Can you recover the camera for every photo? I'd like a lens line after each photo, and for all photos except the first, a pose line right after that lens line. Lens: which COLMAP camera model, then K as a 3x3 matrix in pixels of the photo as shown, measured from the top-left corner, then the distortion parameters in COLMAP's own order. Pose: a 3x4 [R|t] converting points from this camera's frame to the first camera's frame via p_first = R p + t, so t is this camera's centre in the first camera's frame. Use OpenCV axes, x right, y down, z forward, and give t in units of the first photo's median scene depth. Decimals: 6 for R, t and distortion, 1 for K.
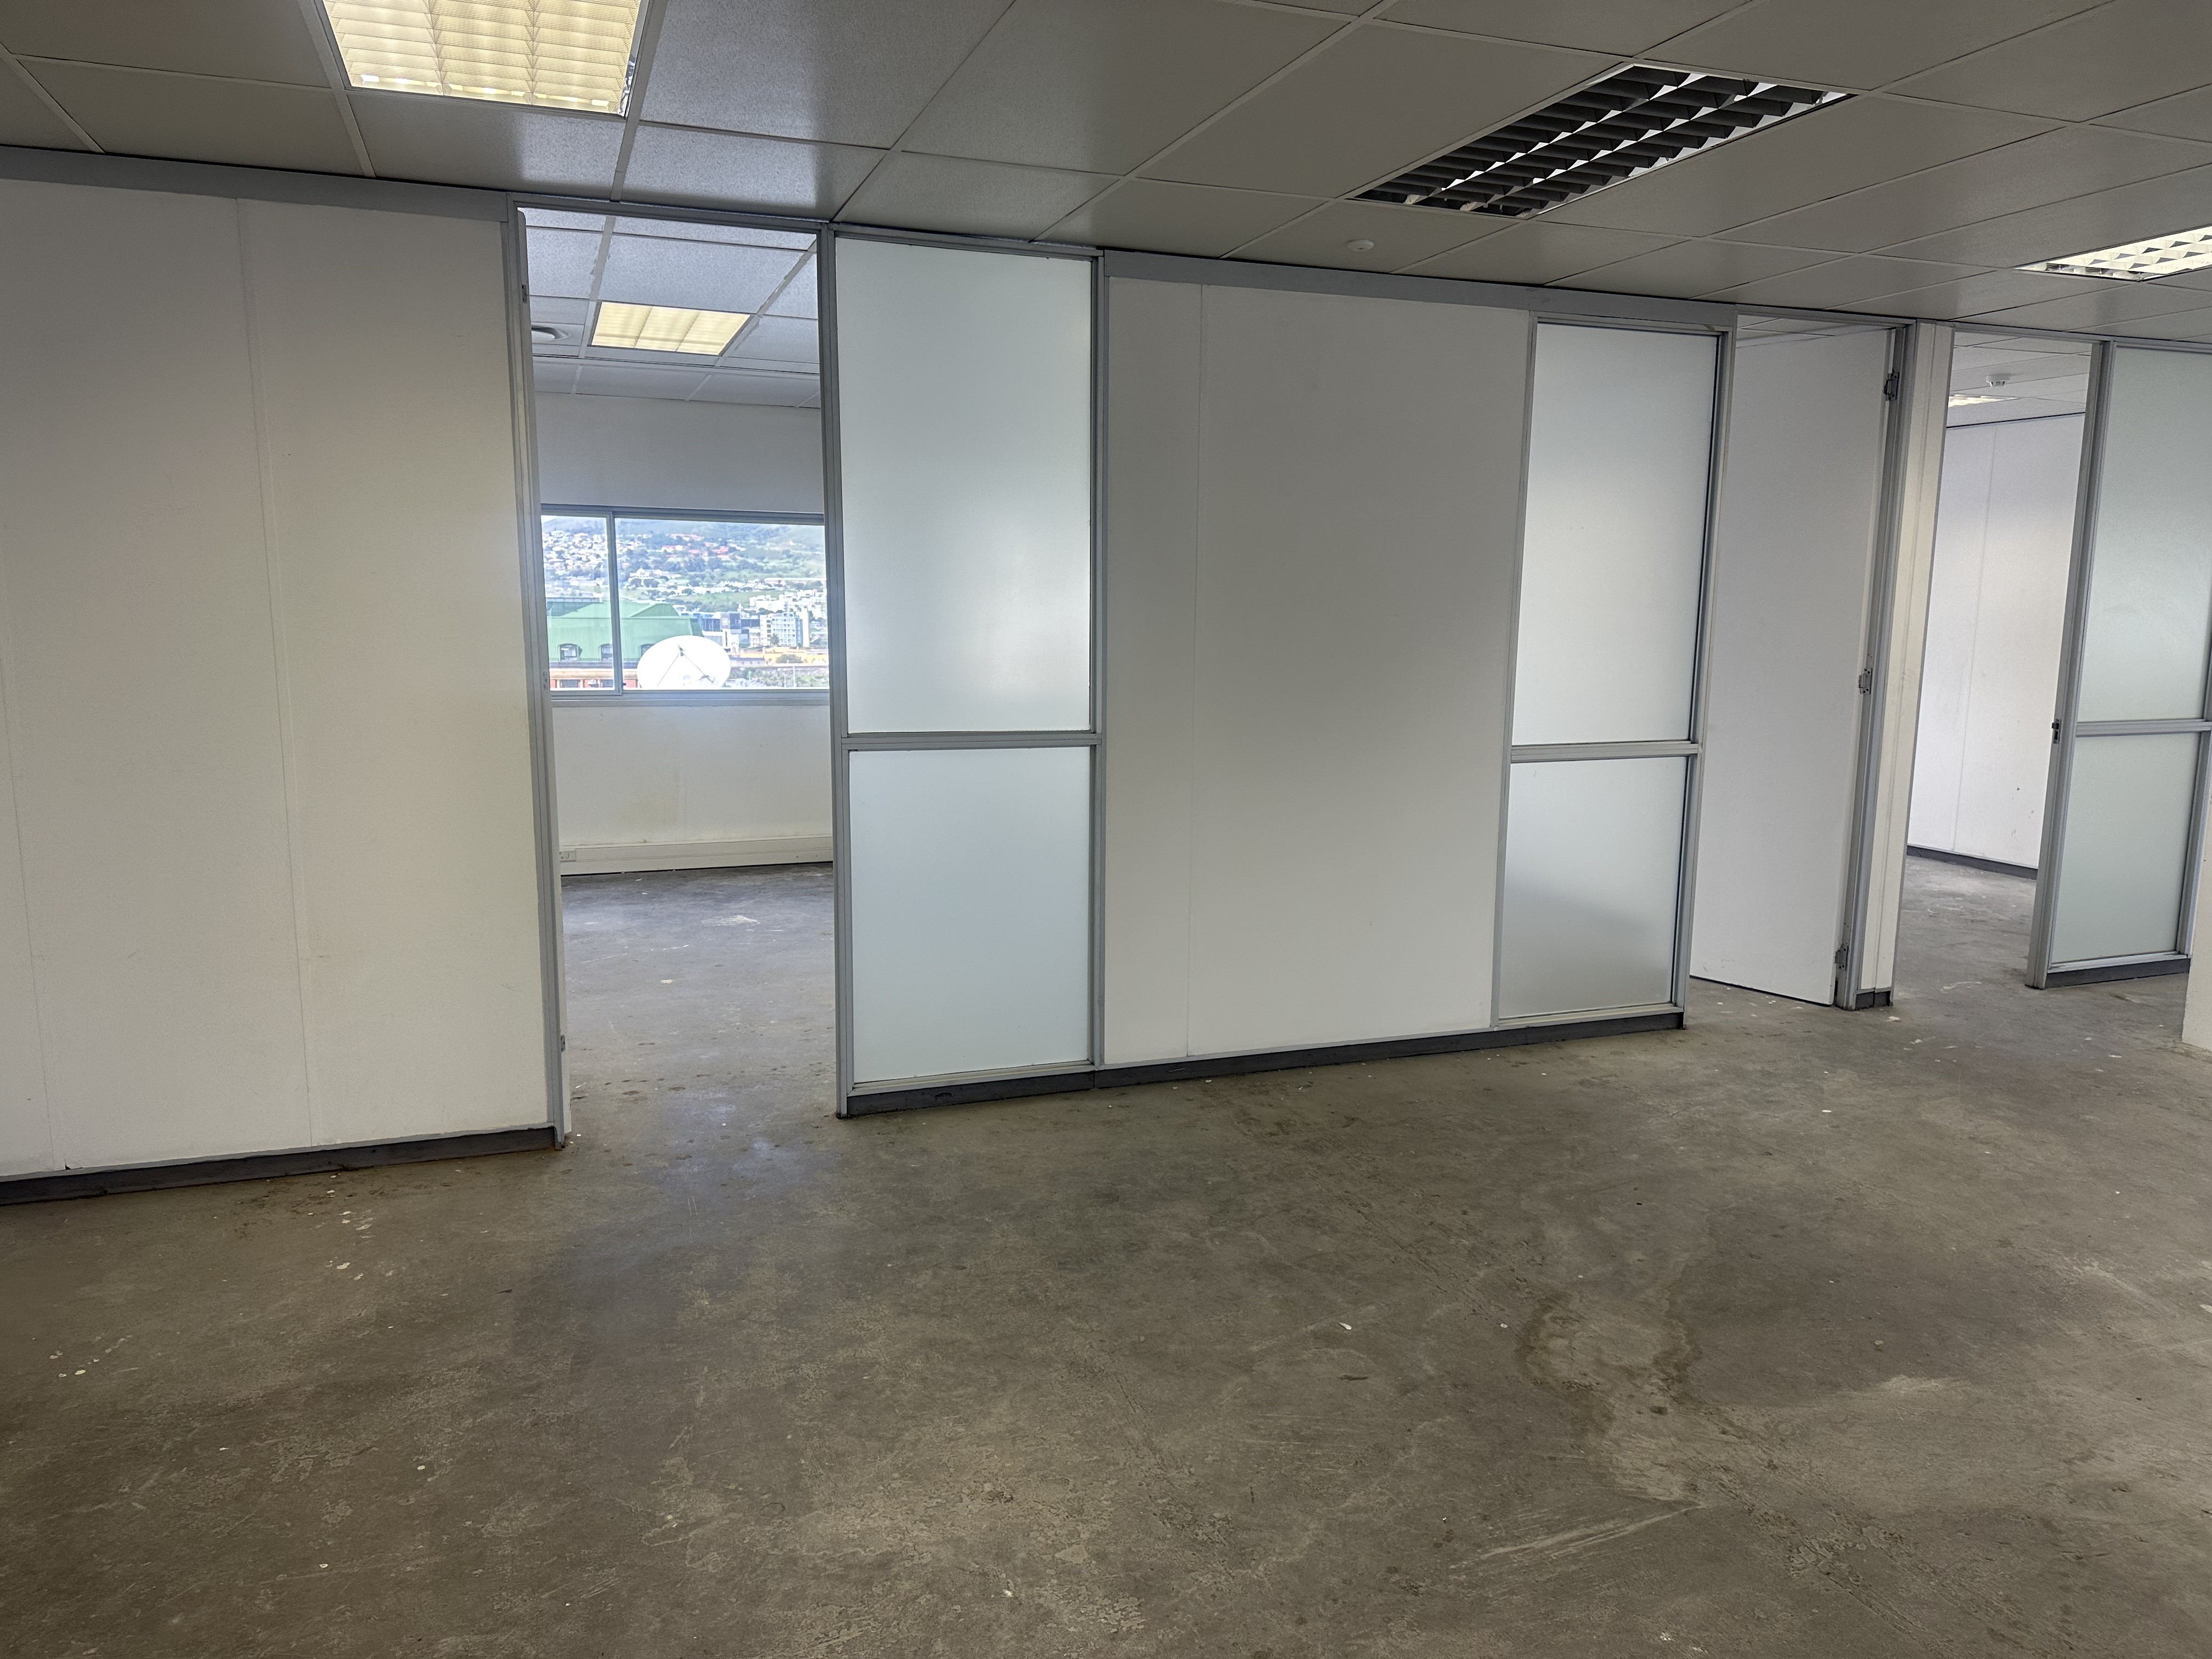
lens RADIAL K [[1547.6, 0, 1113.1], [0, 1547.6, 841.6], [0, 0, 1]] dist [0.076250, -0.086192]
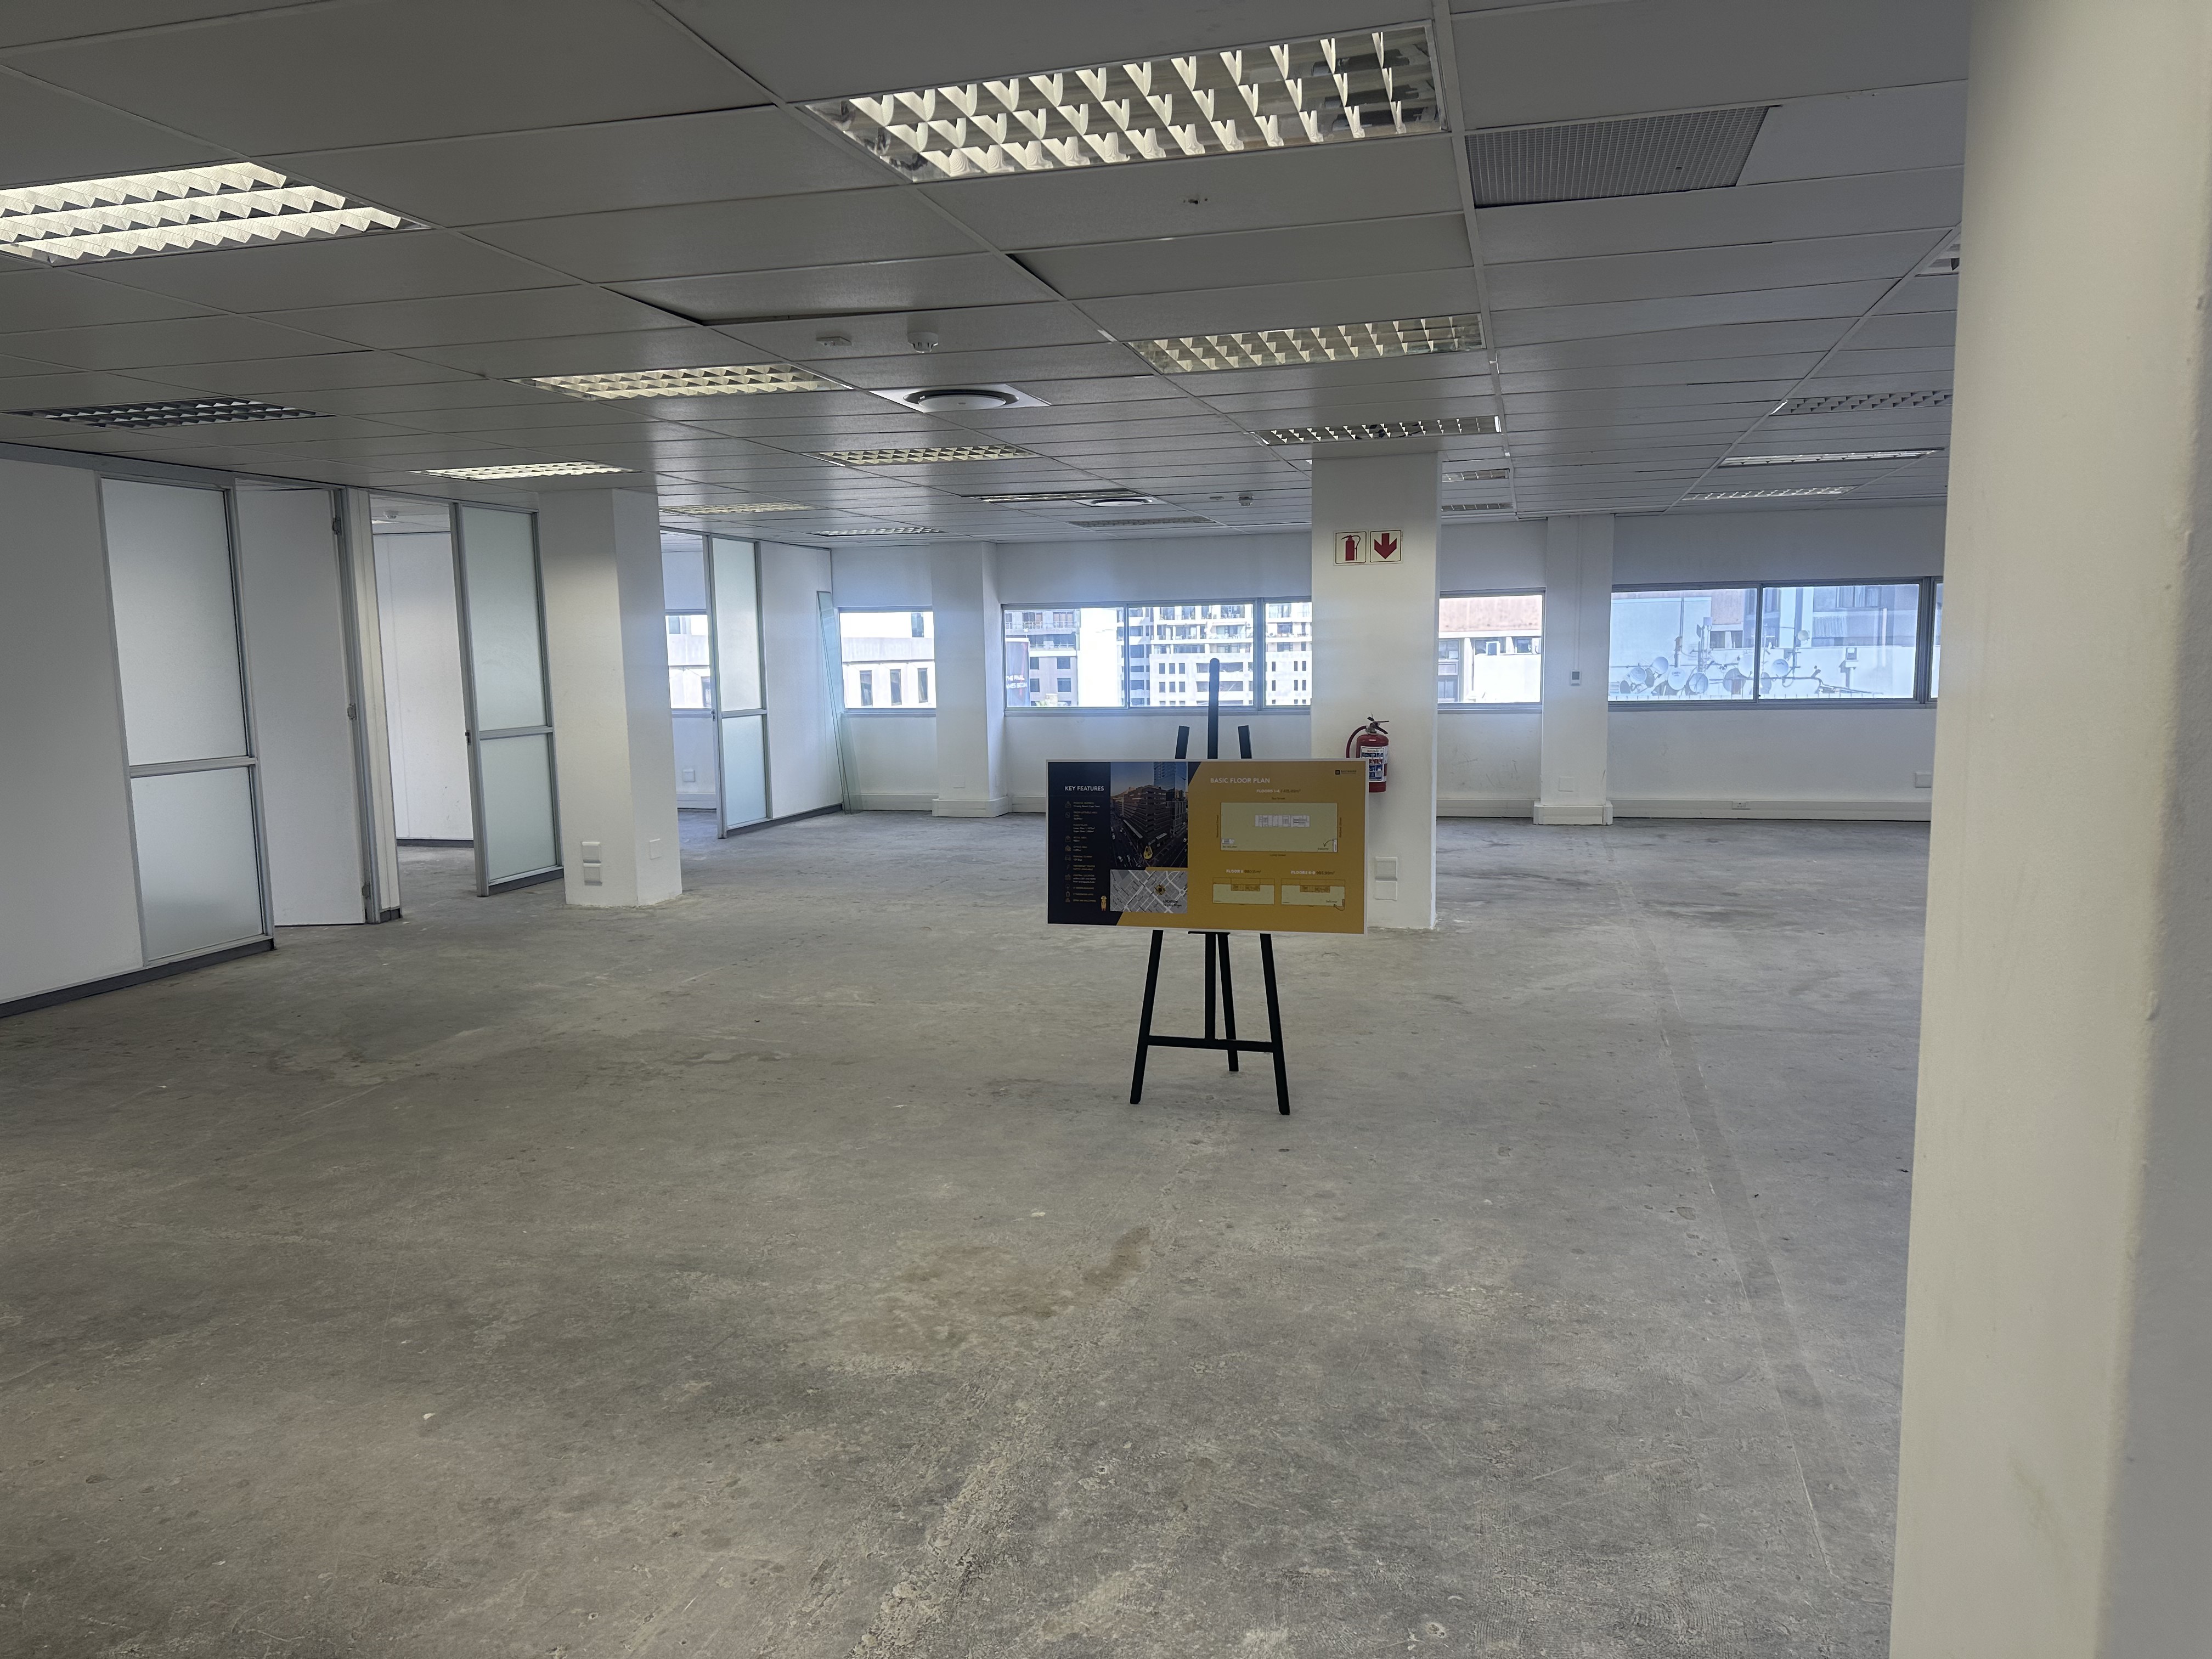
lens RADIAL K [[1547.6, 0, 1113.1], [0, 1547.6, 841.6], [0, 0, 1]] dist [0.076250, -0.086192]
pose [[0.583841, -0.123286, 0.802453, -0.375664], [0.151749, 0.987555, 0.041316, 0.082461], [-0.797560, 0.097649, 0.595283, -0.563877]]
